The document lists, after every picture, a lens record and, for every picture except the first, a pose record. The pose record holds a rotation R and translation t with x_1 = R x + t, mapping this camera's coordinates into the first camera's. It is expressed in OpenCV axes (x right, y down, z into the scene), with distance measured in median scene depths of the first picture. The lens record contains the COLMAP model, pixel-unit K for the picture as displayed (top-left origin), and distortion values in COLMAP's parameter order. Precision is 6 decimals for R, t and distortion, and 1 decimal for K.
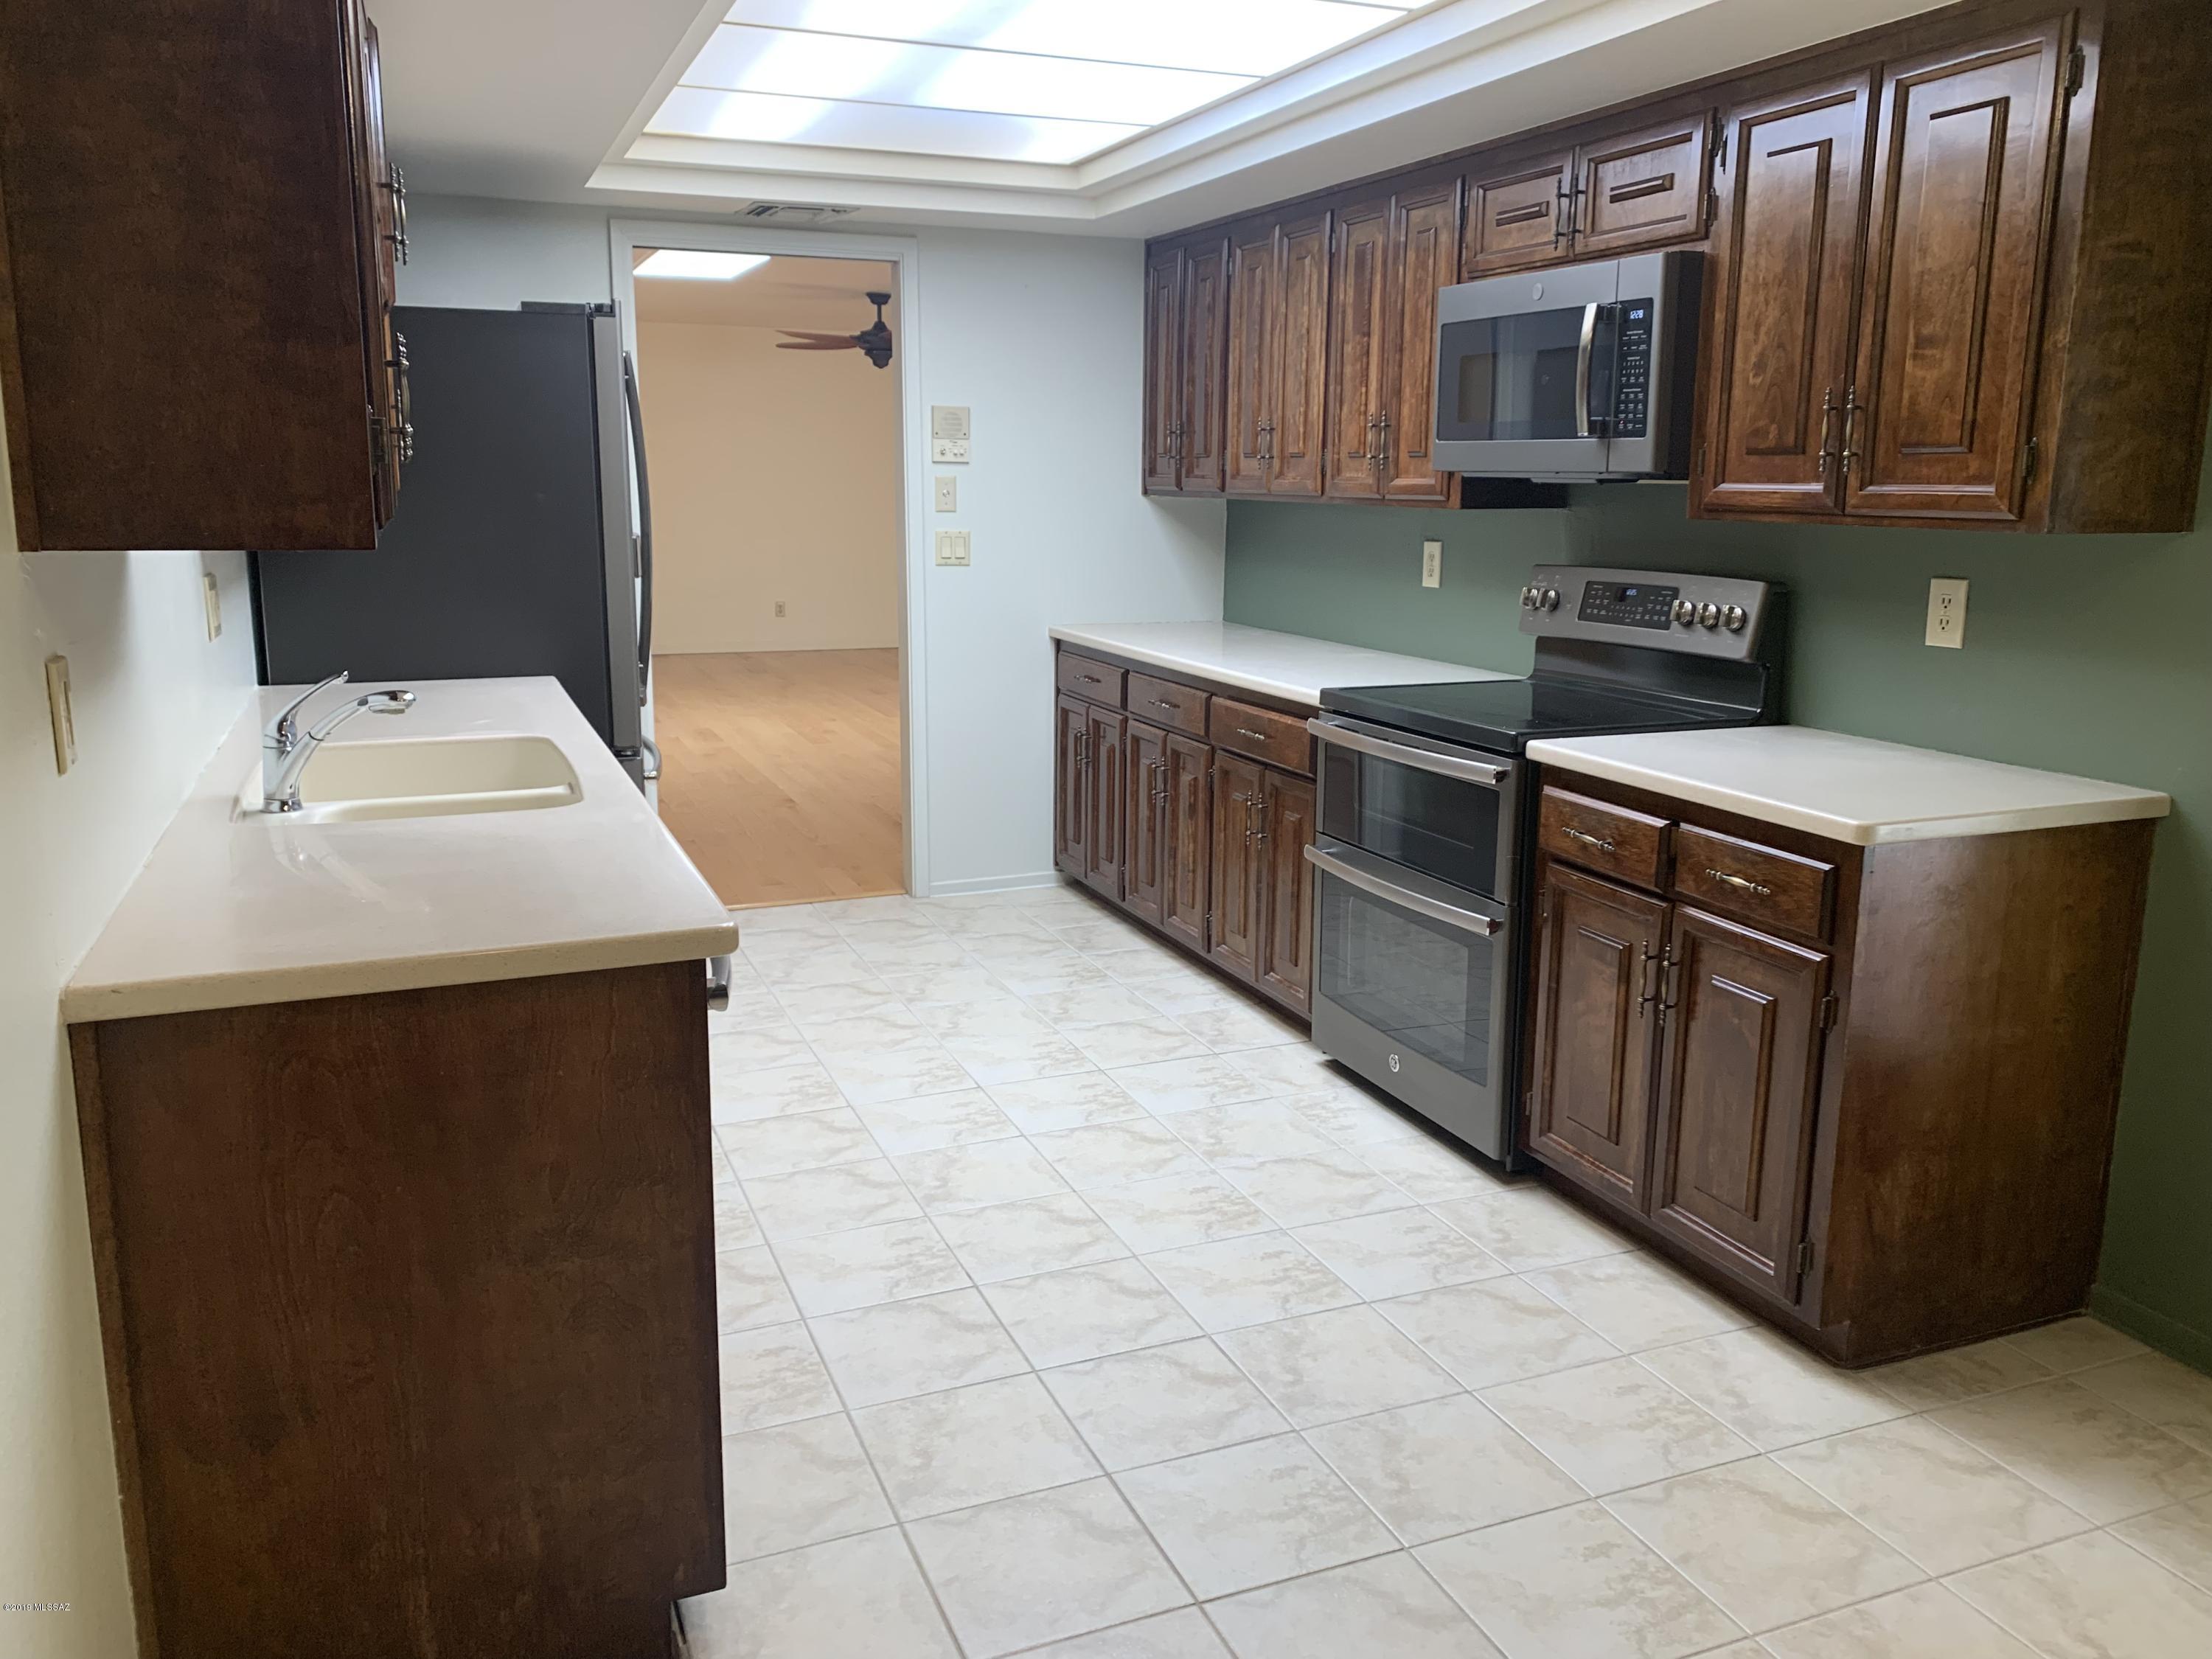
lens RADIAL K [[1679.4, 0, 1106.0], [0, 1679.4, 829.5], [0, 0, 1]] dist [0.031781, -0.028776]
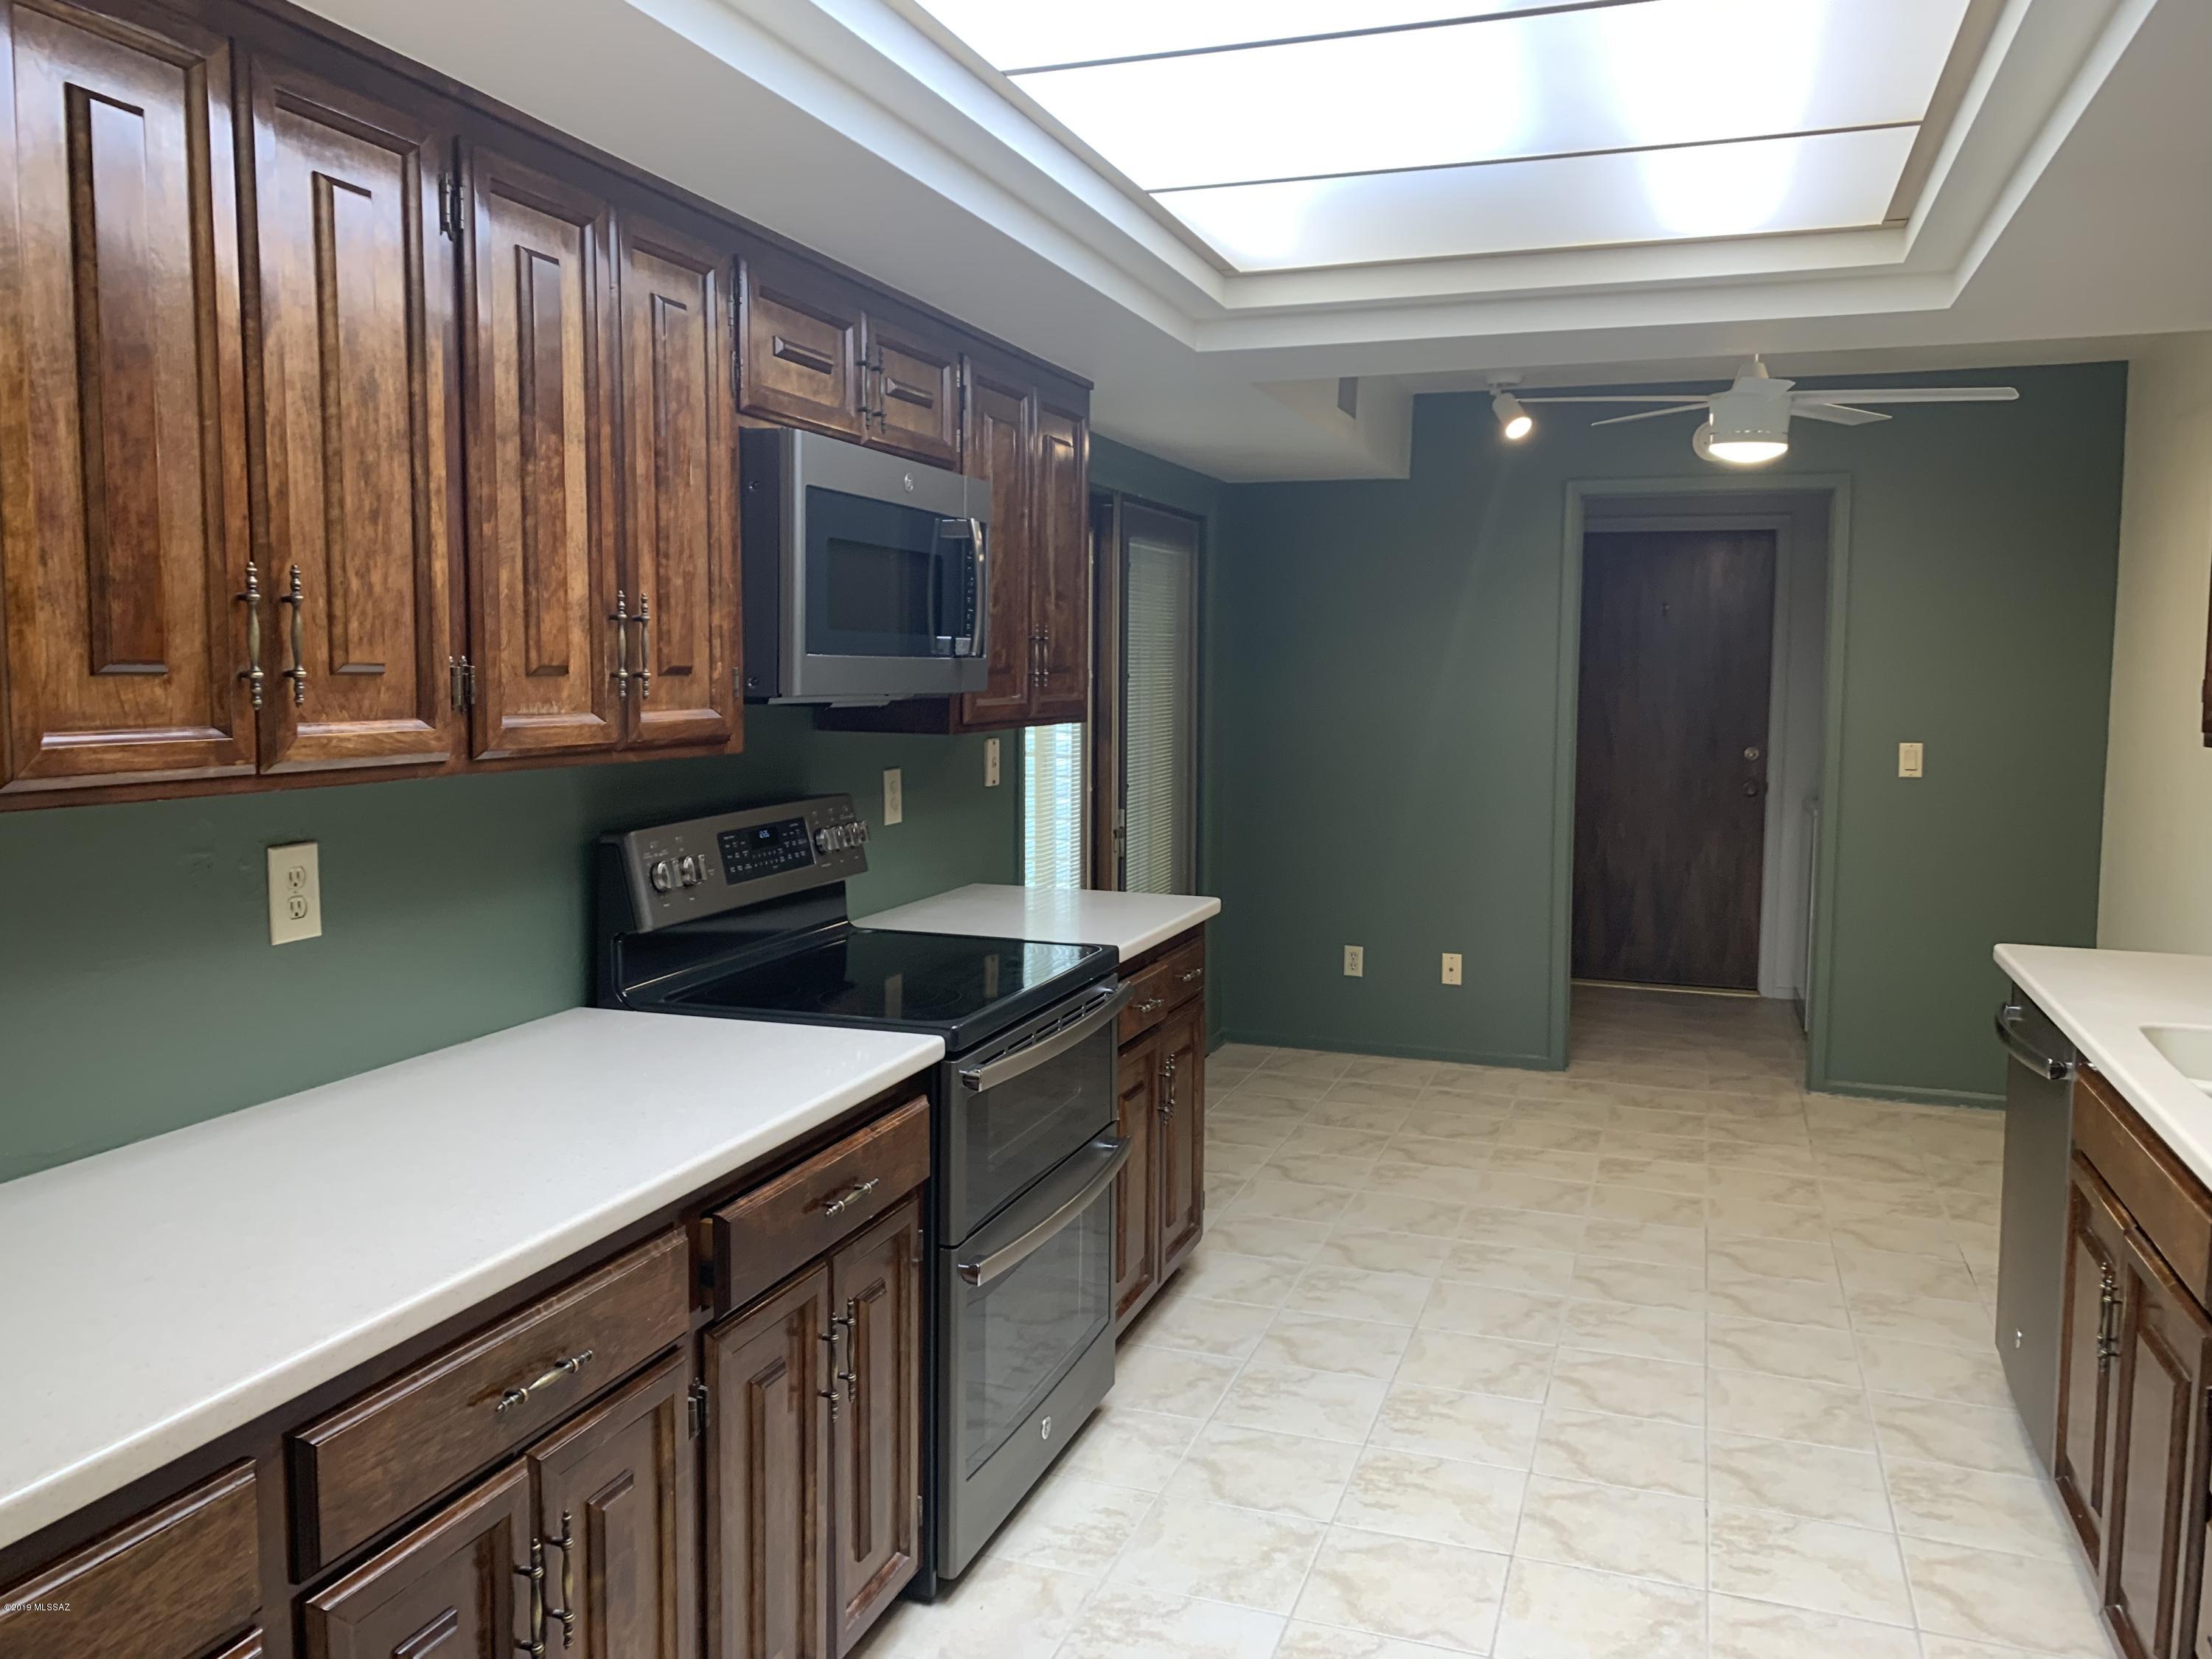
lens RADIAL K [[1688.3, 0, 1106.0], [0, 1688.3, 829.5], [0, 0, 1]] dist [-0.003881, -0.009094]
pose [[-0.746341, -0.085203, 0.660087, -0.399069], [0.121112, 0.957828, 0.260572, -0.381141], [-0.654451, 0.274420, -0.704548, 1.665380]]
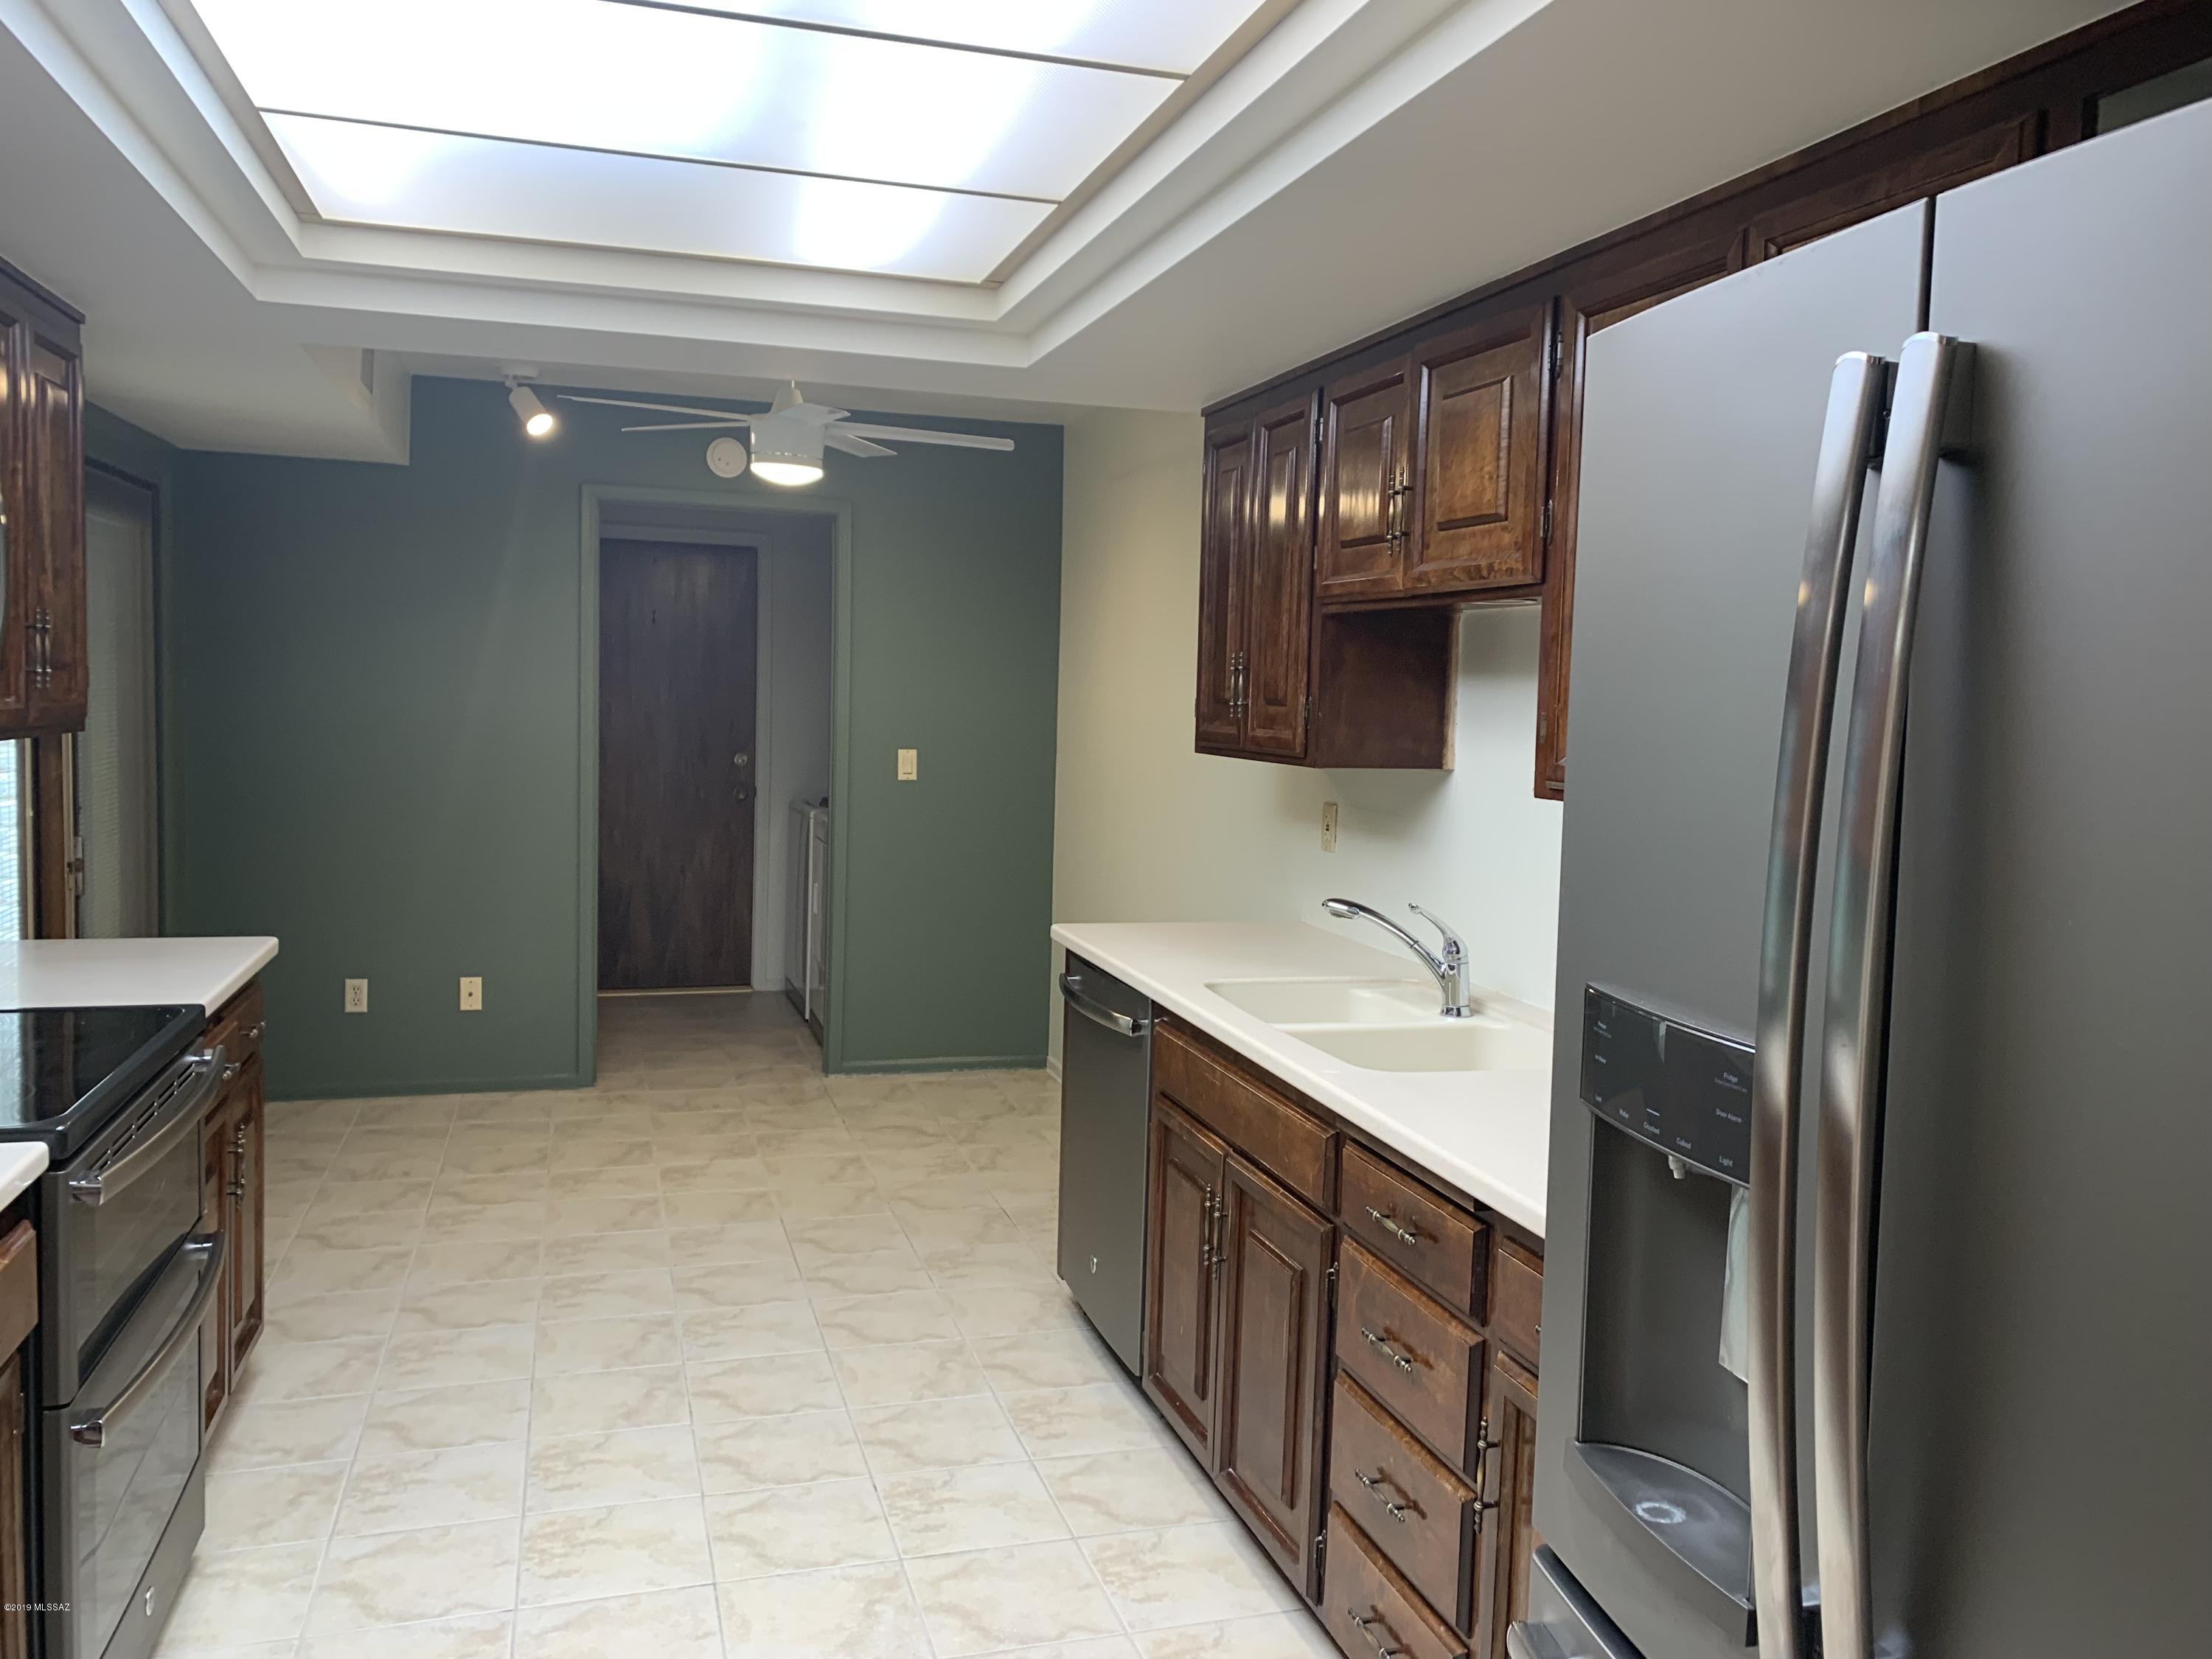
lens RADIAL K [[1692.5, 0, 1106.0], [0, 1692.5, 829.5], [0, 0, 1]] dist [0.046796, -0.065351]
pose [[-0.994945, -0.045996, 0.089273, -0.272472], [-0.017954, 0.956094, 0.292509, -0.392316], [-0.098807, 0.289428, -0.952087, 1.710953]]
